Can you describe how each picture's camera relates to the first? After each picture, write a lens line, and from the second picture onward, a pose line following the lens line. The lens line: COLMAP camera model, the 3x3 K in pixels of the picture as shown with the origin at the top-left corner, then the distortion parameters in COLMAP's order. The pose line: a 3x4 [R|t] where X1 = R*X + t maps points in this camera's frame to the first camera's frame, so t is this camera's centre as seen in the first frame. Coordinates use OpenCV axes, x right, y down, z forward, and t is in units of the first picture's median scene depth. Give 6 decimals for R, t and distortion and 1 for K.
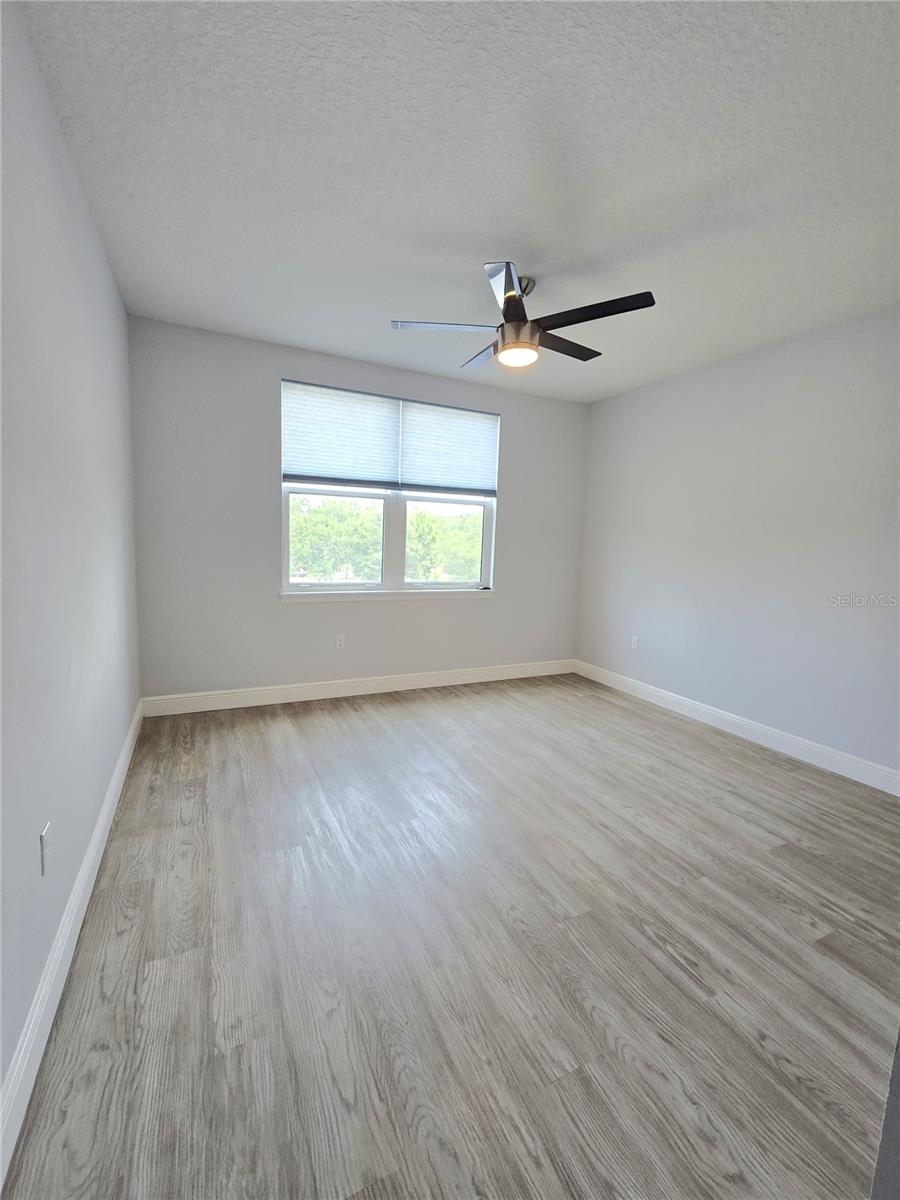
lens RADIAL K [[502.0, 0, 445.1], [0, 502.0, 596.8], [0, 0, 1]] dist [0.000713, -0.000712]
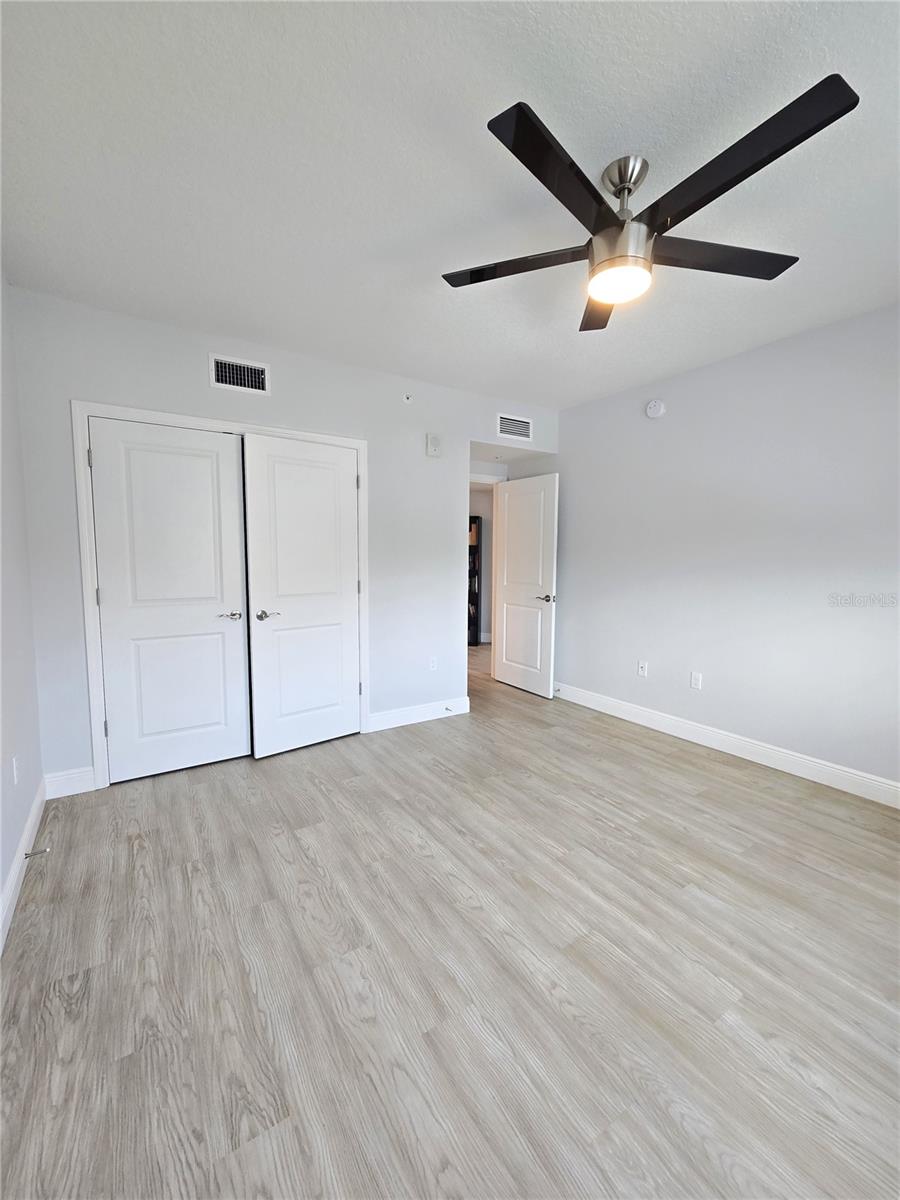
lens RADIAL K [[504.3, 0, 451.1], [0, 504.3, 598.6], [0, 0, 1]] dist [0.000469, -0.000345]
pose [[-0.989205, -0.030250, -0.143381, 0.499484], [-0.059634, 0.976875, 0.205326, -0.221510], [0.133854, 0.211660, -0.968134, 1.893575]]
